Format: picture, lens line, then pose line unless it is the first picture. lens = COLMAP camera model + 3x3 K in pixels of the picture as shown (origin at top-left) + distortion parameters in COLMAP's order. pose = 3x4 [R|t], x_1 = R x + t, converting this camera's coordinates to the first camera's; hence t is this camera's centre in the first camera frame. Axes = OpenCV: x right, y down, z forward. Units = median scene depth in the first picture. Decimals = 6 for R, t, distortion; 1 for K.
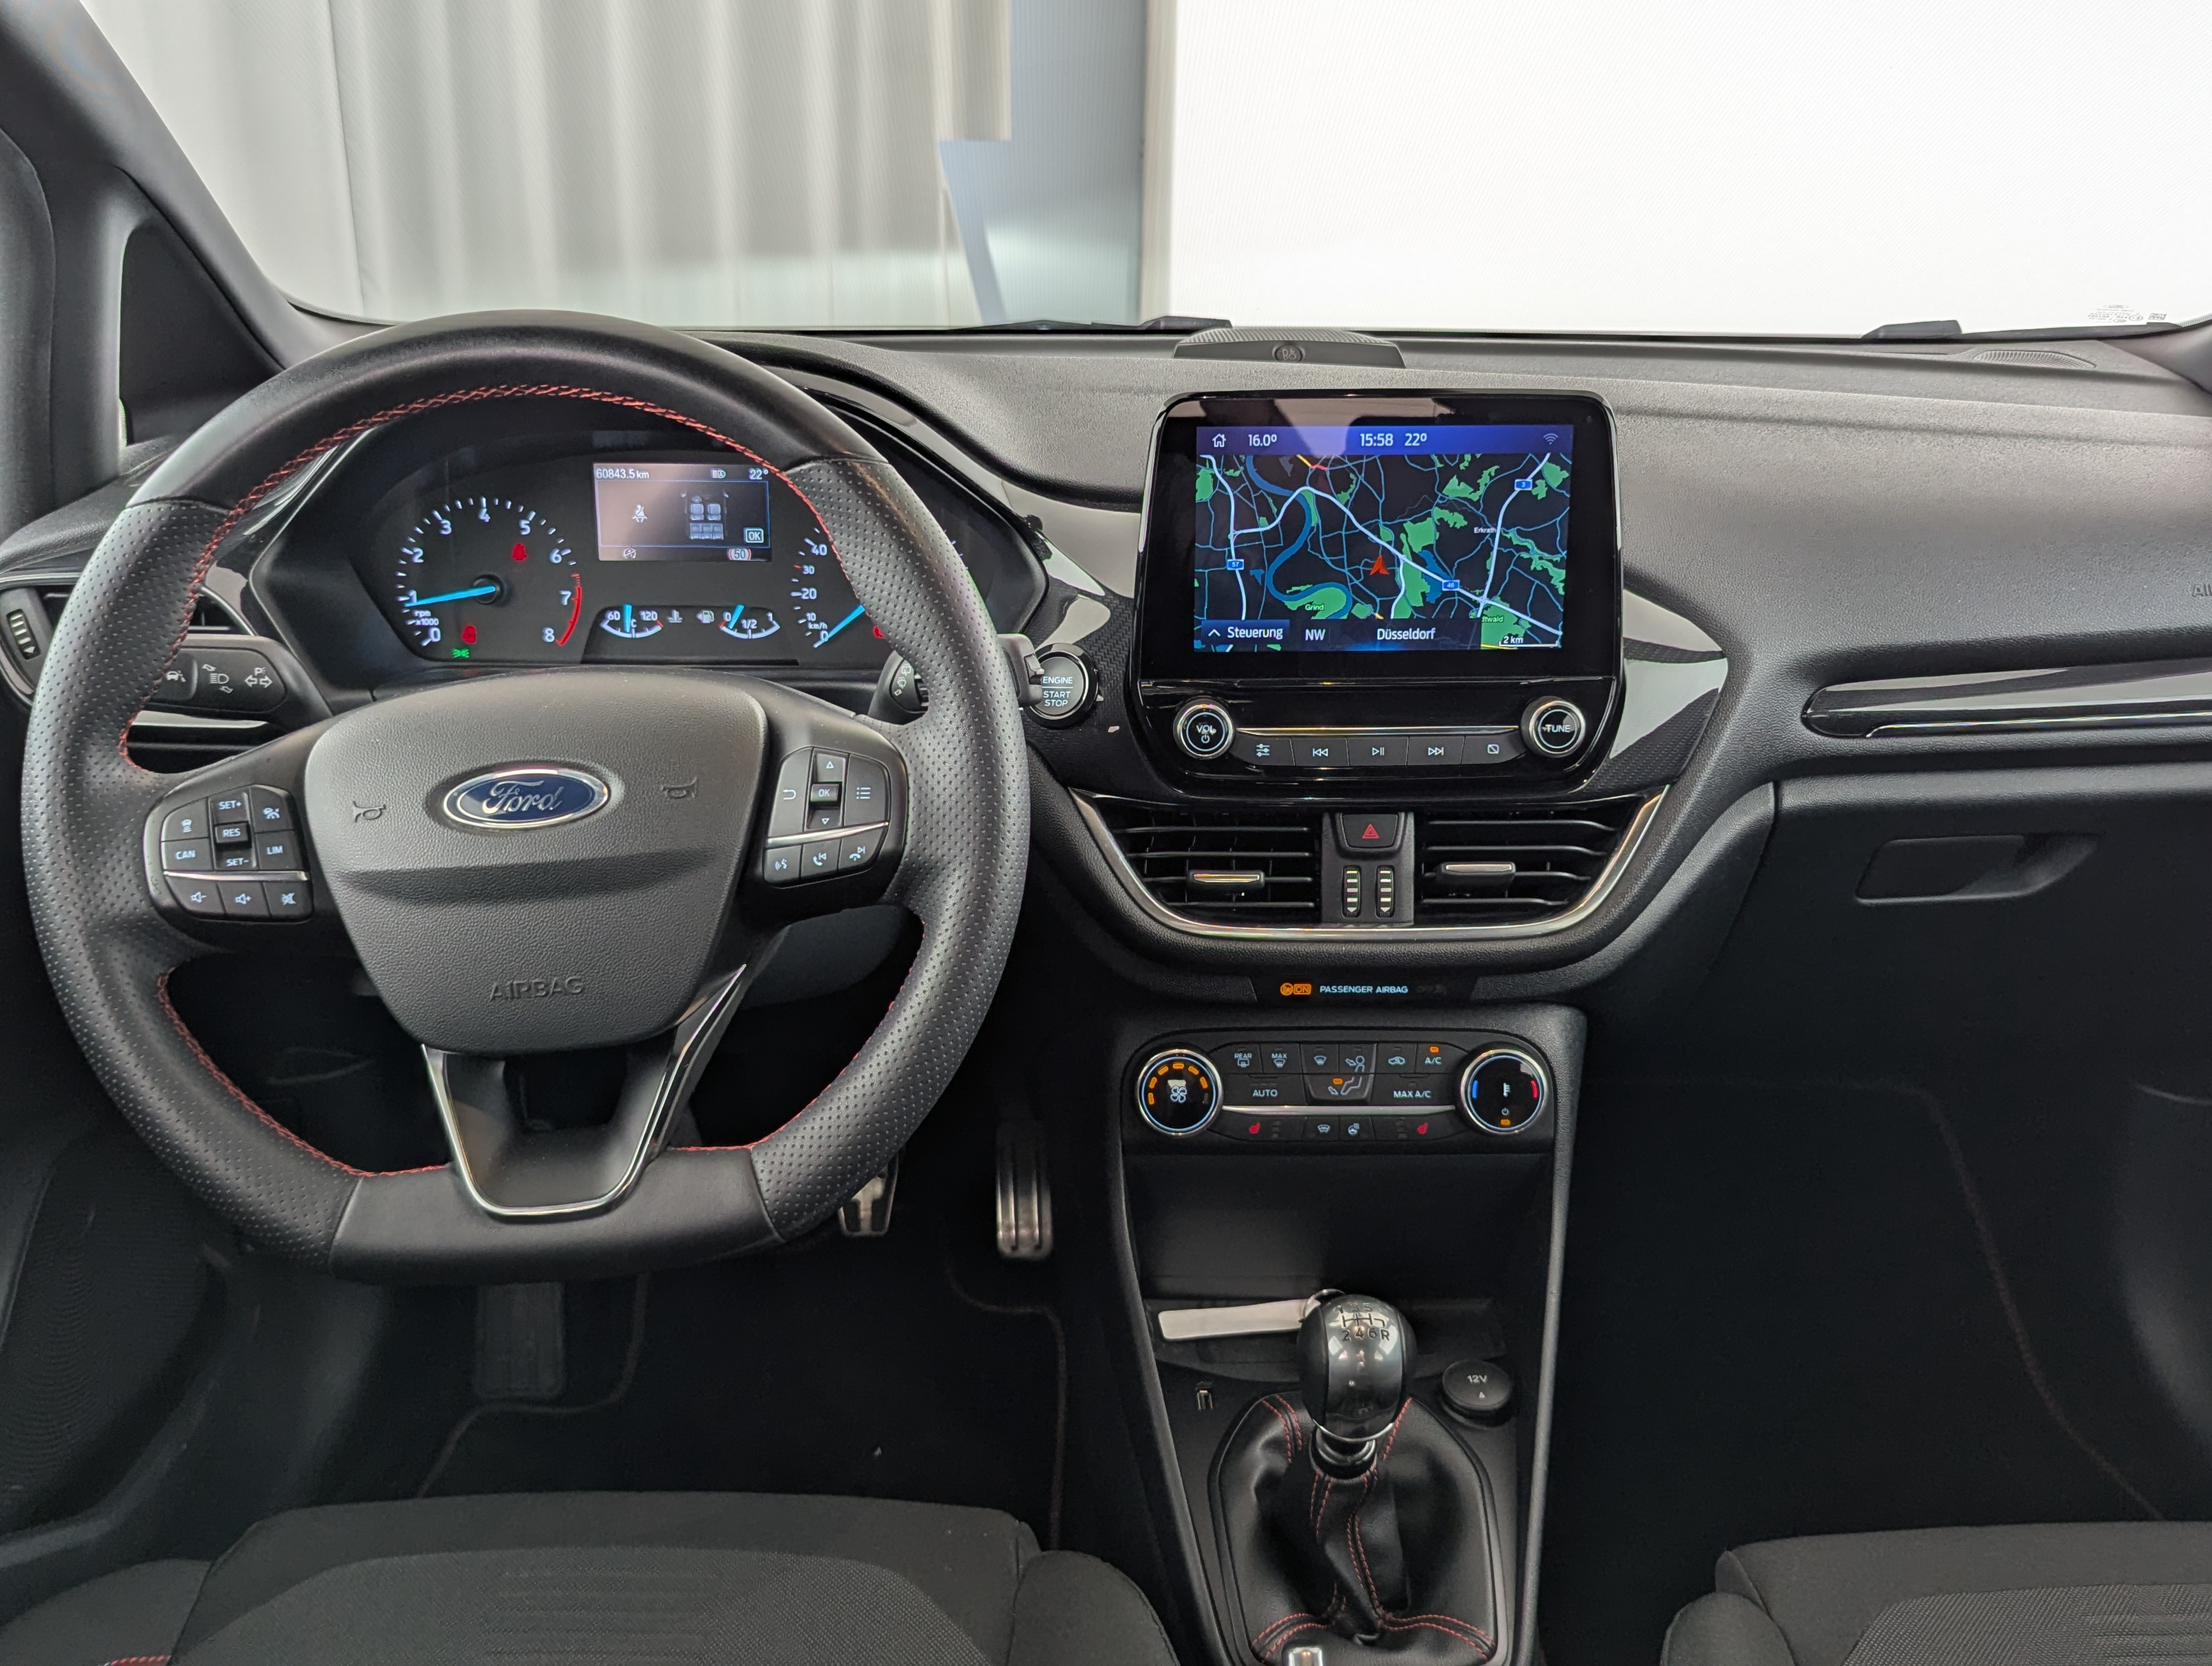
lens RADIAL K [[2049.0, 0, 1144.8], [0, 2049.0, 812.0], [0, 0, 1]] dist [0.018654, 0.000000]
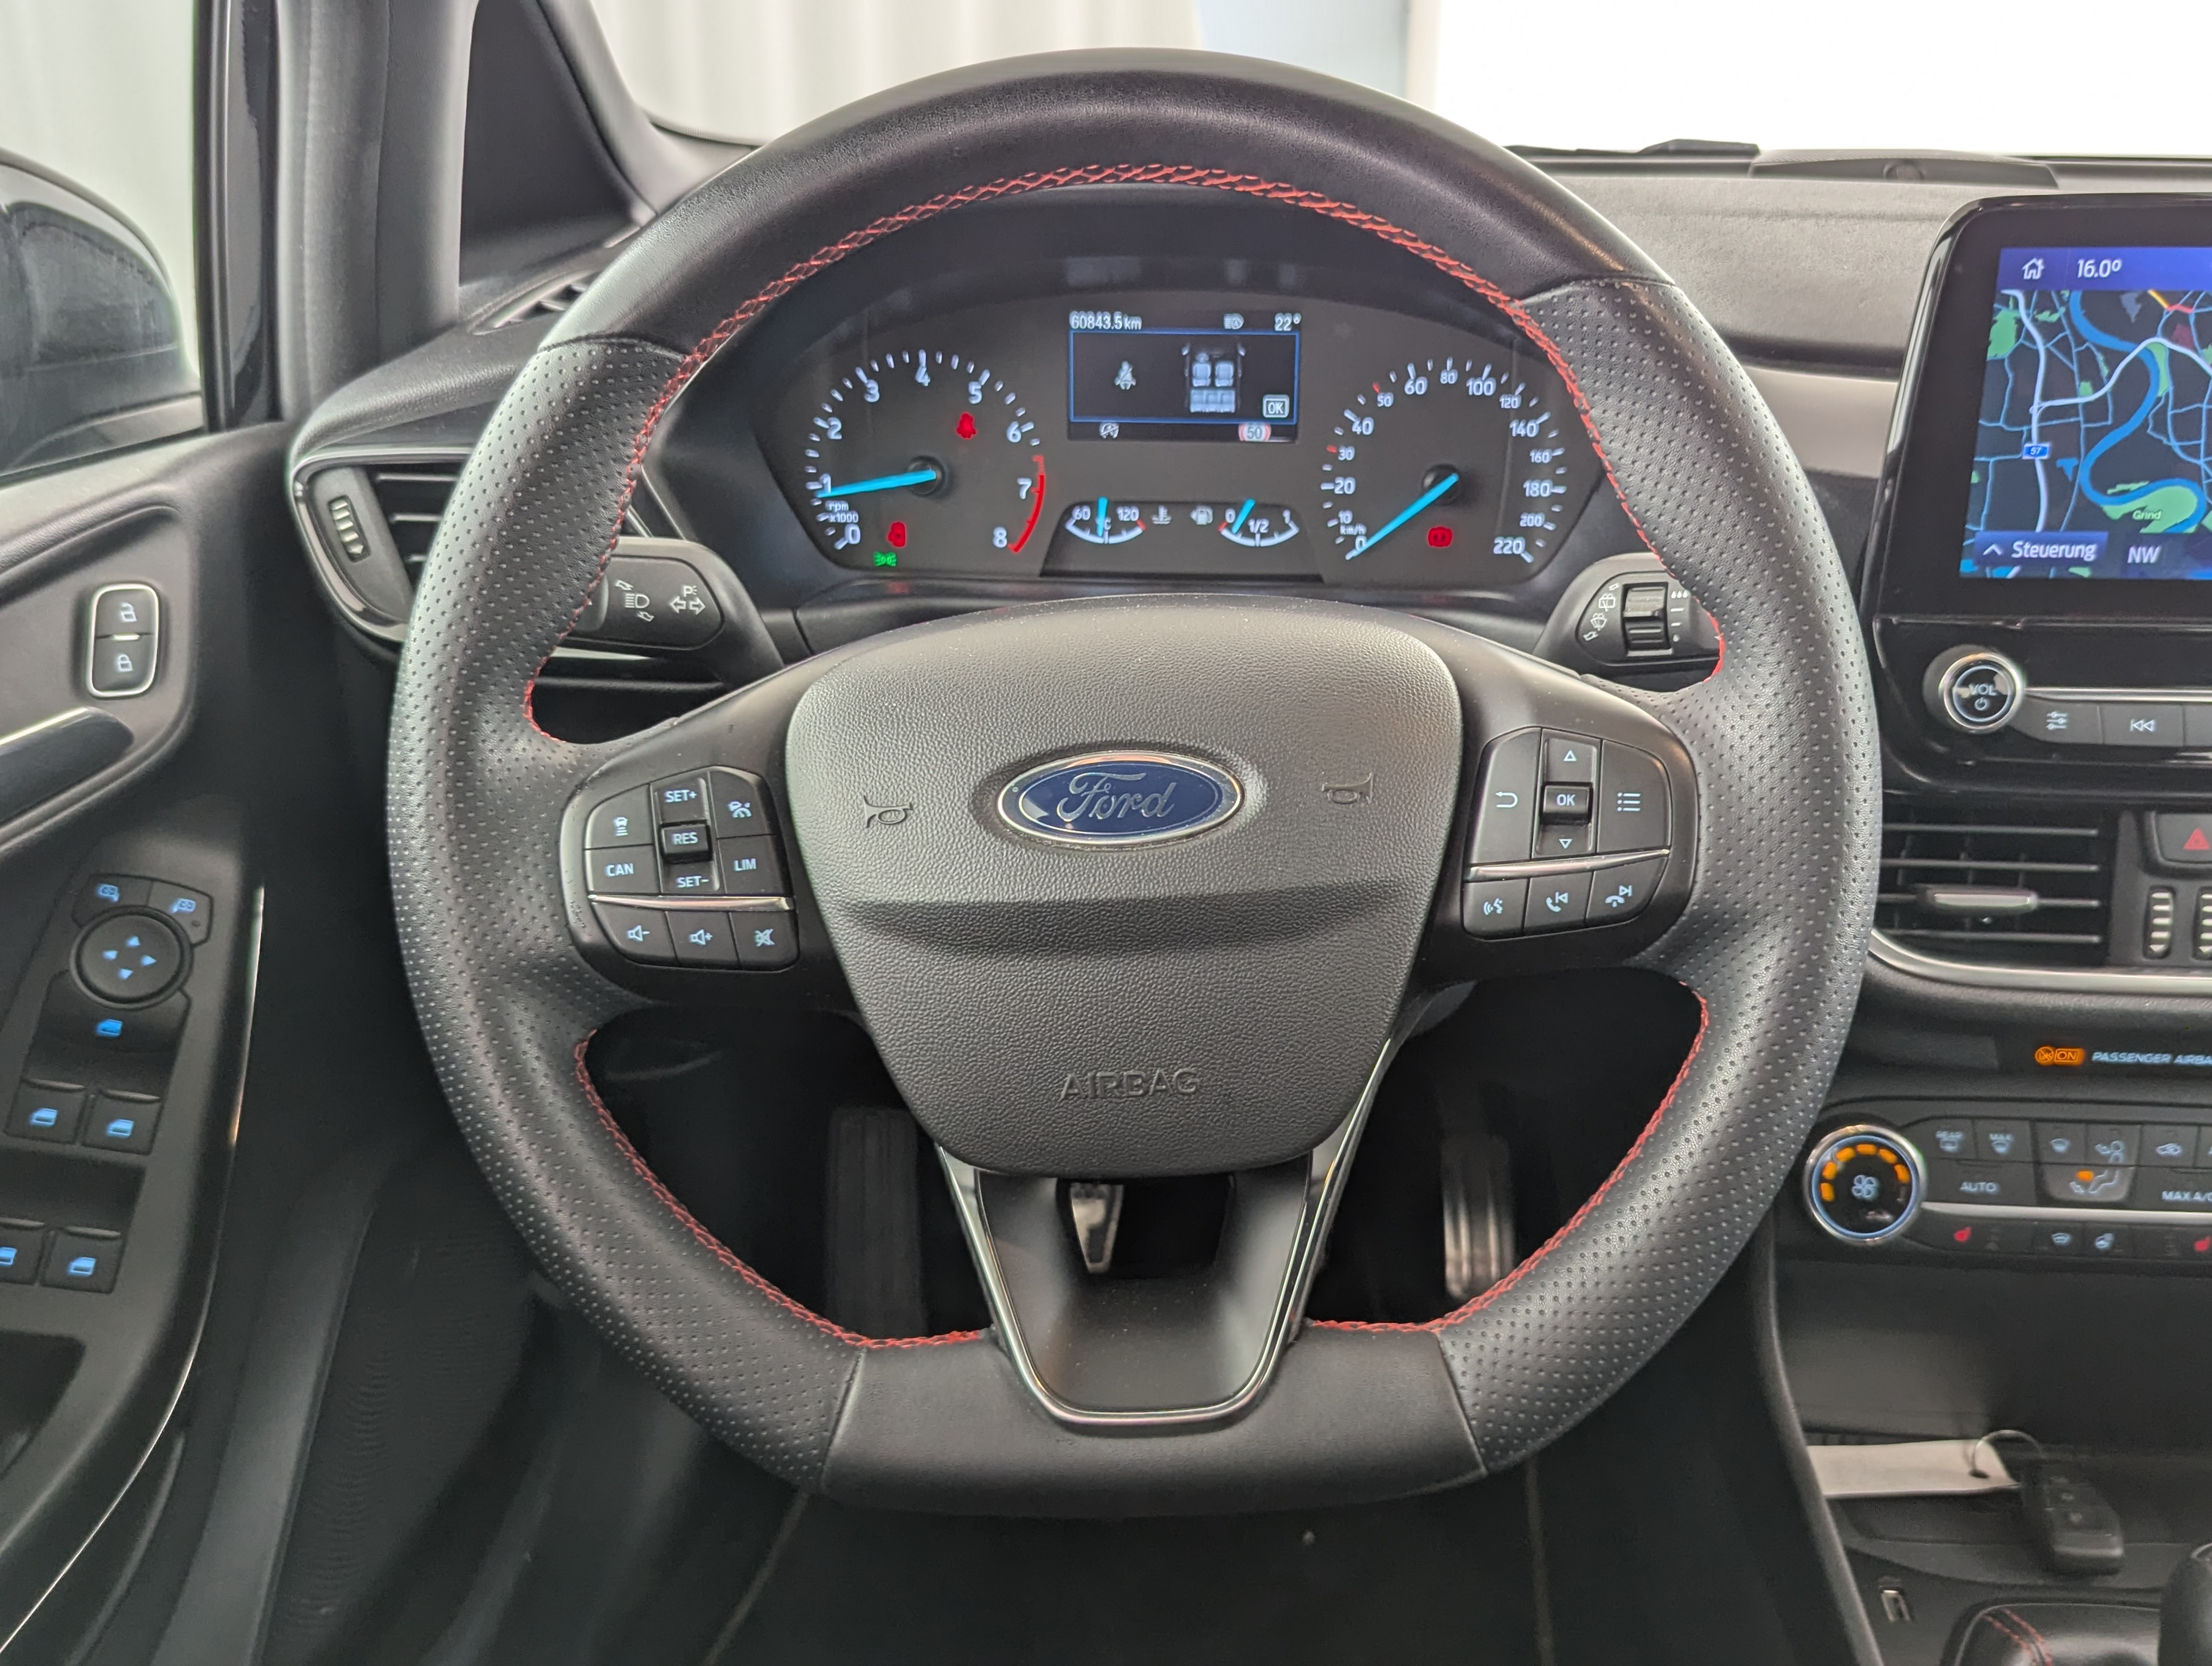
lens RADIAL K [[2049.0, 0, 1145.8], [0, 2049.0, 803.5], [0, 0, 1]] dist [0.018654, 0.000000]
pose [[0.995913, 0.026034, -0.086481, -0.189916], [-0.021682, 0.998469, 0.050893, -0.031131], [0.087673, -0.048810, 0.994953, 0.277865]]
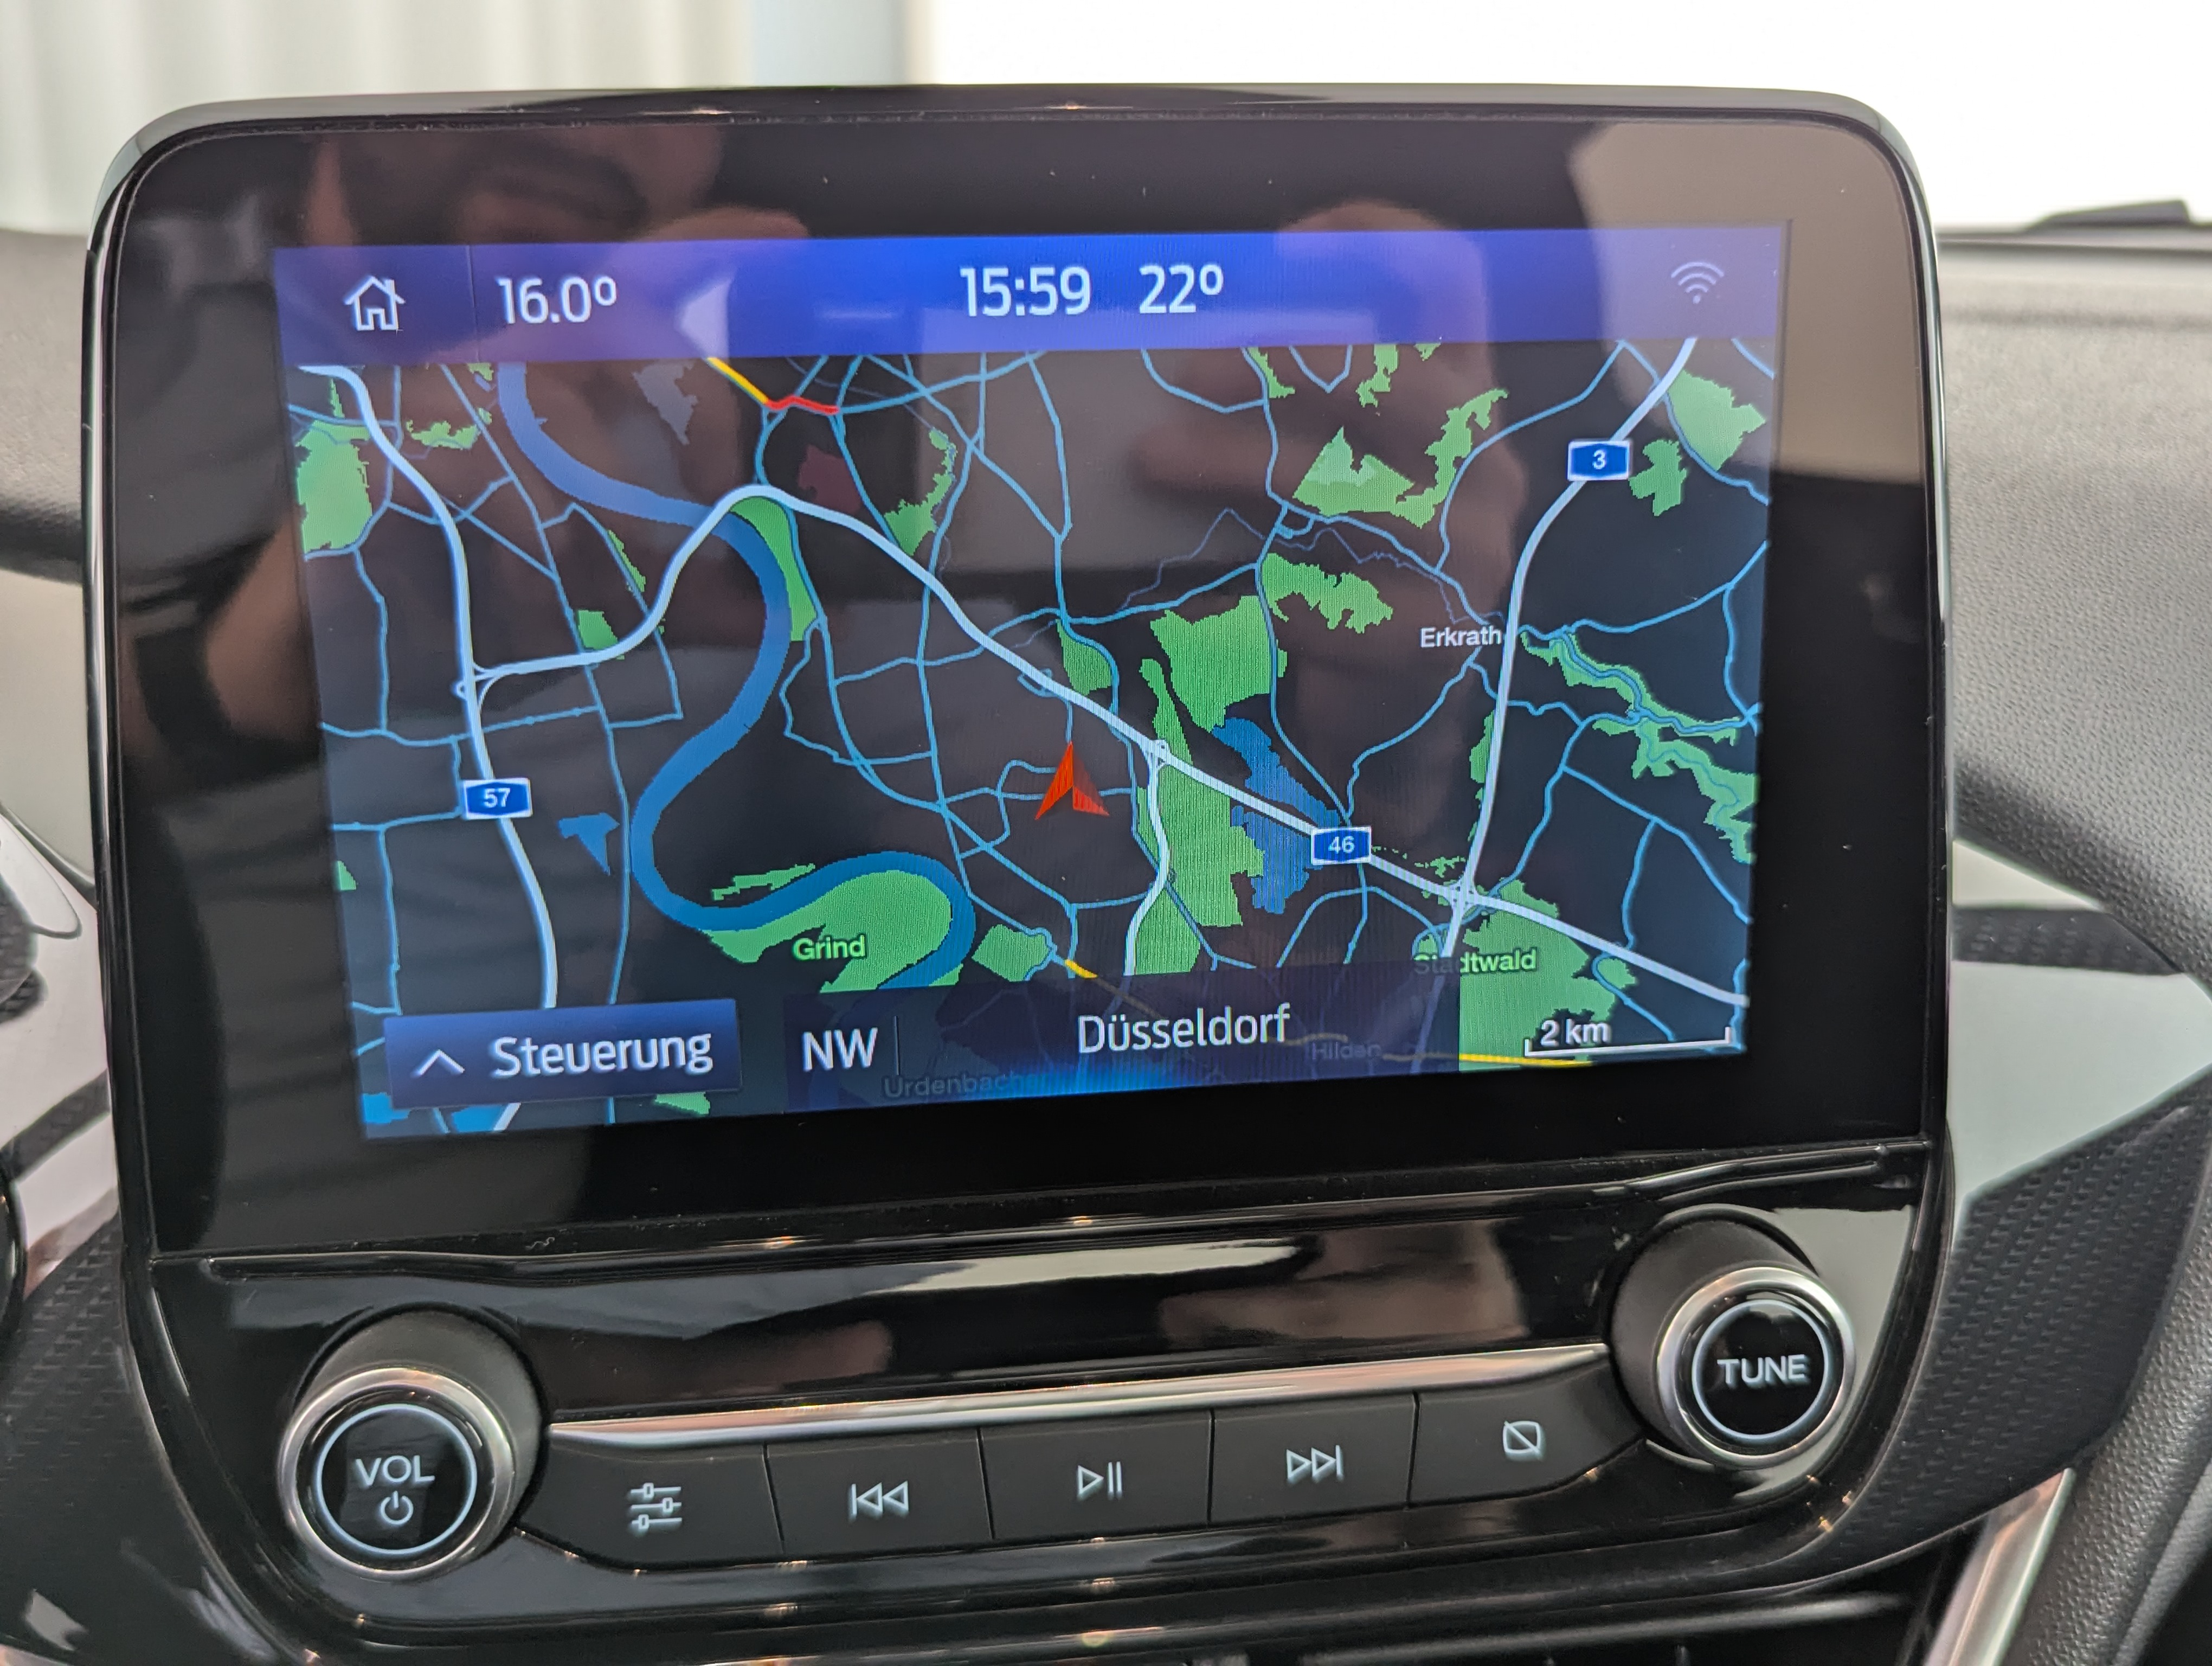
lens RADIAL K [[1852.0, 0, 1156.2], [0, 1852.0, 810.3], [0, 0, 1]] dist [0.005264, -0.021172]
pose [[0.996479, -0.037561, 0.074957, 0.107369], [0.041289, 0.997954, -0.048820, -0.104343], [-0.072970, 0.051743, 0.995991, 0.761320]]
